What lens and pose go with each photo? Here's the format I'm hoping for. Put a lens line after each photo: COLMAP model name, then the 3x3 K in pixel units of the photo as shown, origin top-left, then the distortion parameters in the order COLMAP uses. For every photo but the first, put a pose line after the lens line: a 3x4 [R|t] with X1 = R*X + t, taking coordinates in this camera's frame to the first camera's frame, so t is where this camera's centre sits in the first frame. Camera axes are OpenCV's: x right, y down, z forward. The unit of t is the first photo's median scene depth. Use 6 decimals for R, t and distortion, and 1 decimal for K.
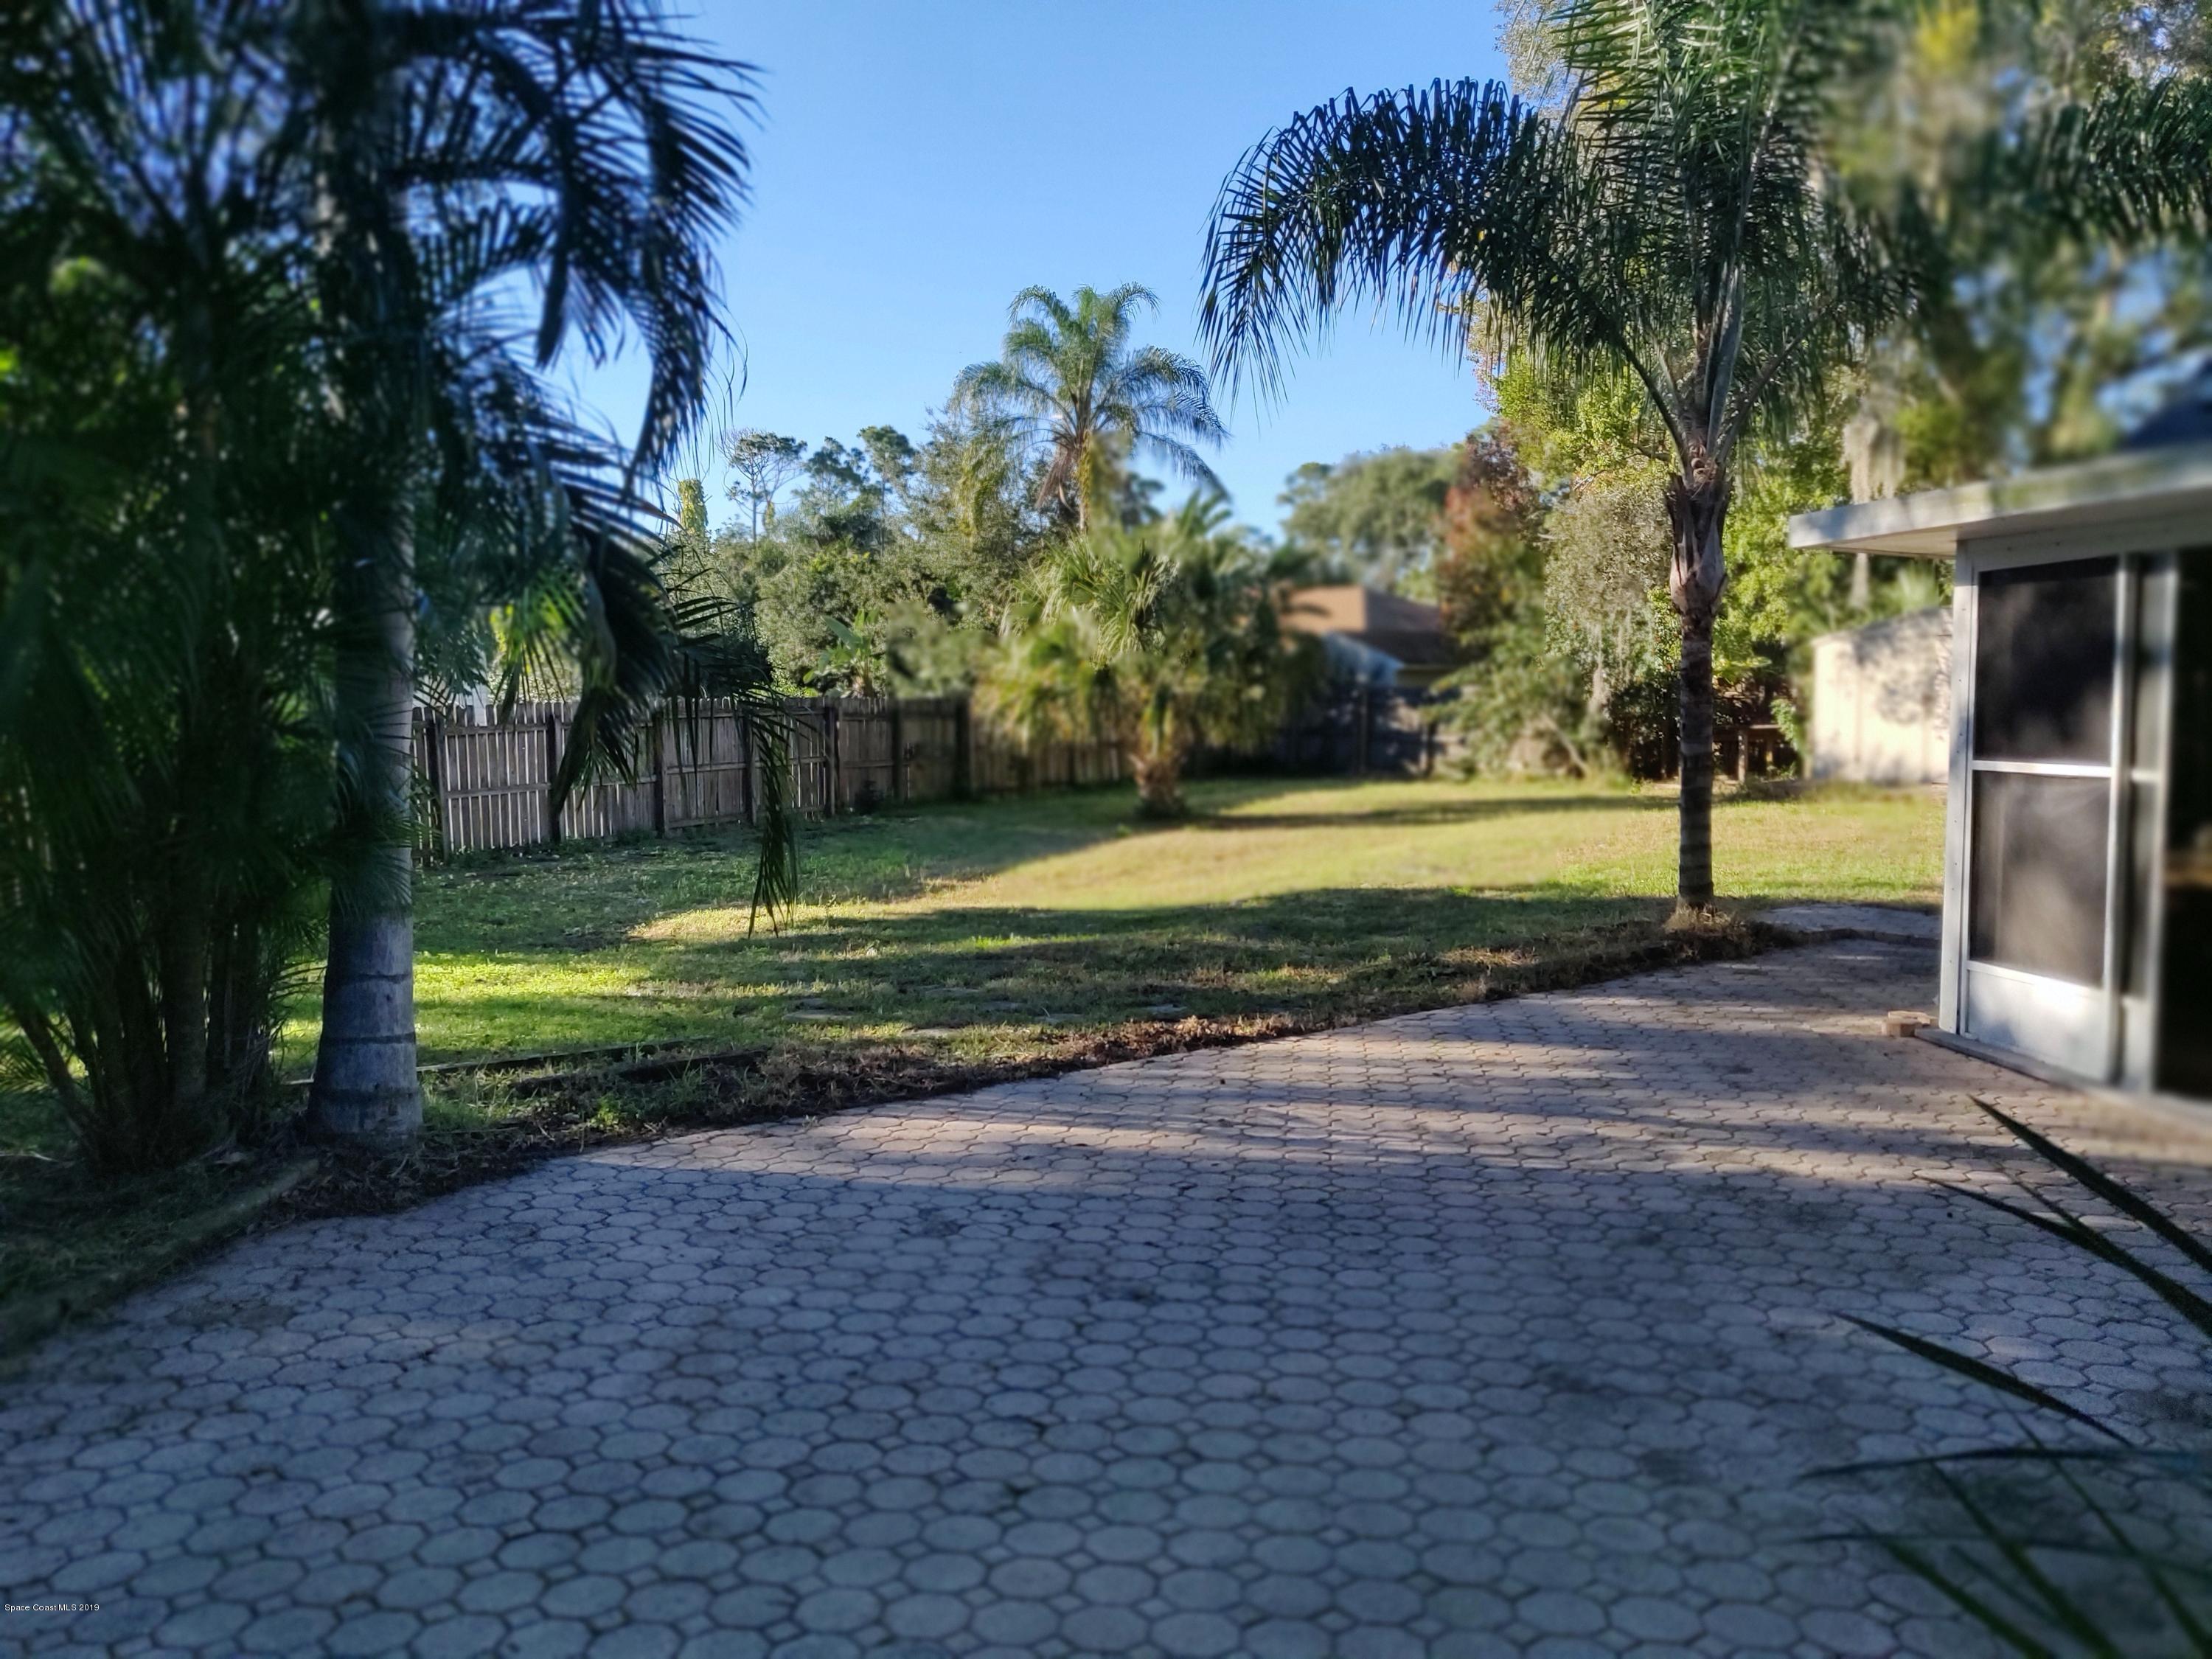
lens RADIAL K [[1800.0, 0, 1104.0], [0, 1800.0, 835.2], [0, 0, 1]] dist [0.001011, 0.018241]
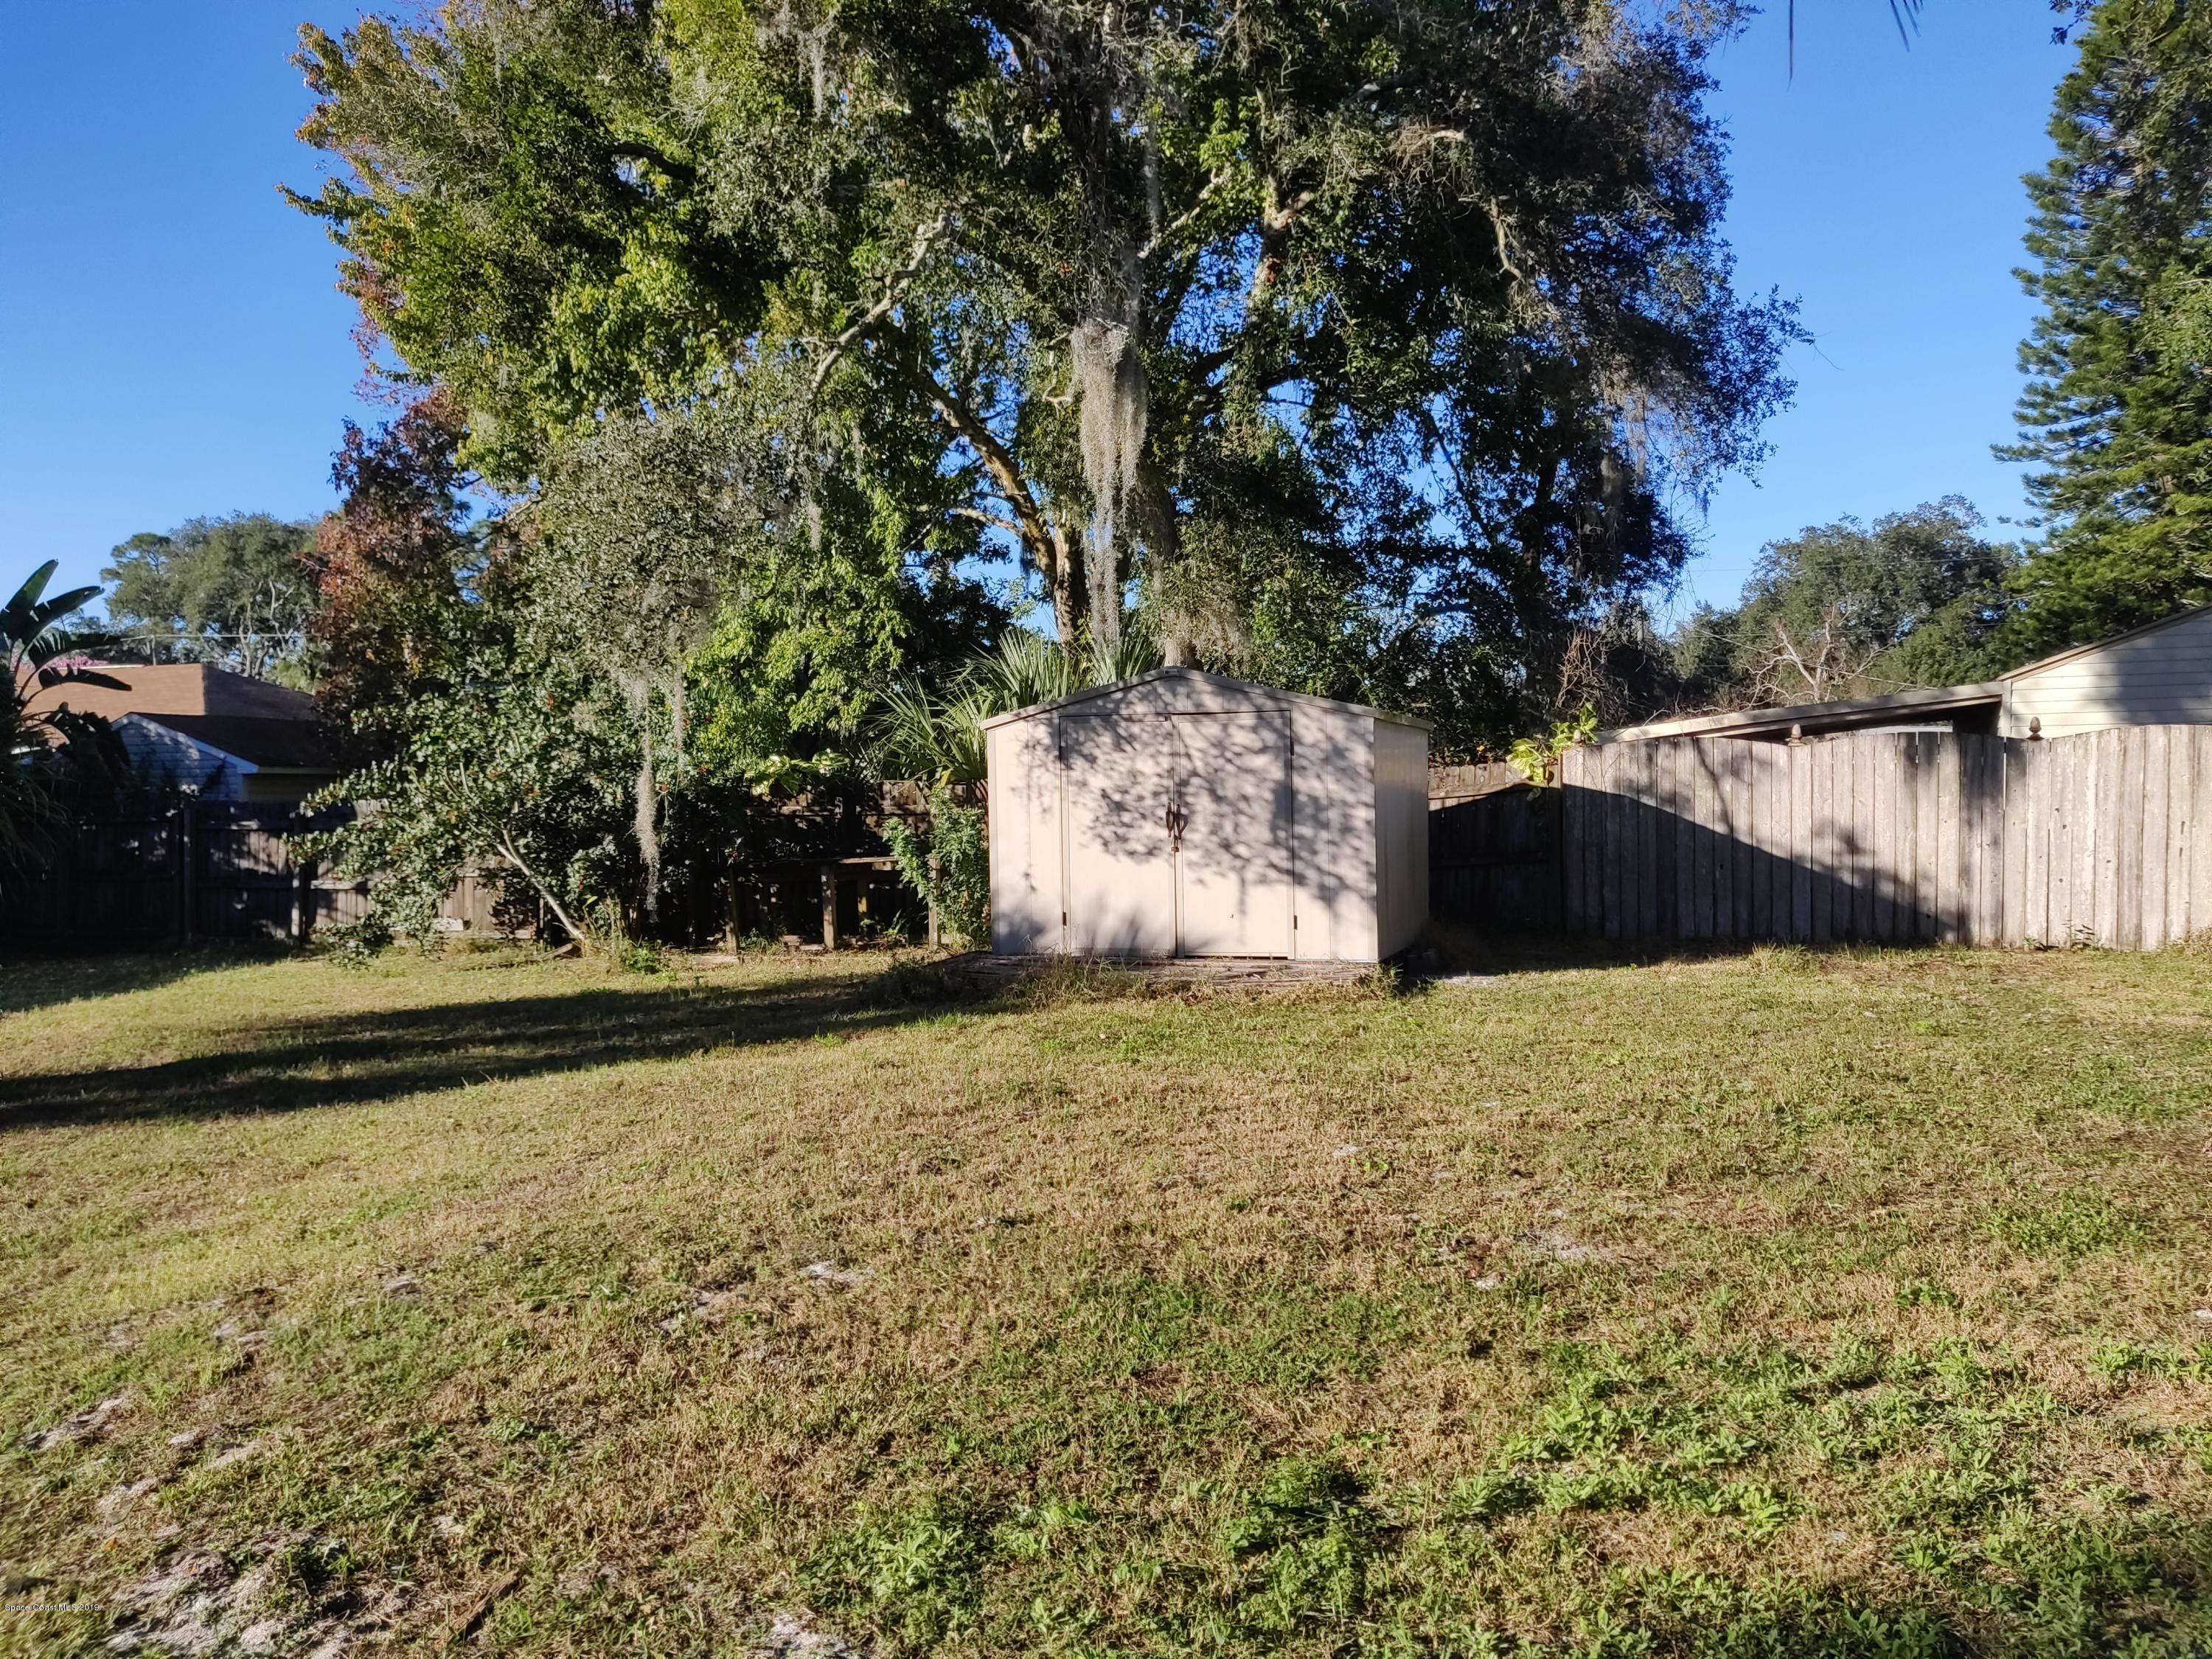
lens RADIAL K [[1800.0, 0, 1071.8], [0, 1800.0, 888.2], [0, 0, 1]] dist [0.001011, 0.018241]
pose [[0.837942, -0.035410, 0.544609, 0.076046], [0.052354, 0.998506, -0.015629, -0.034240], [-0.543242, 0.041609, 0.838545, 0.396336]]
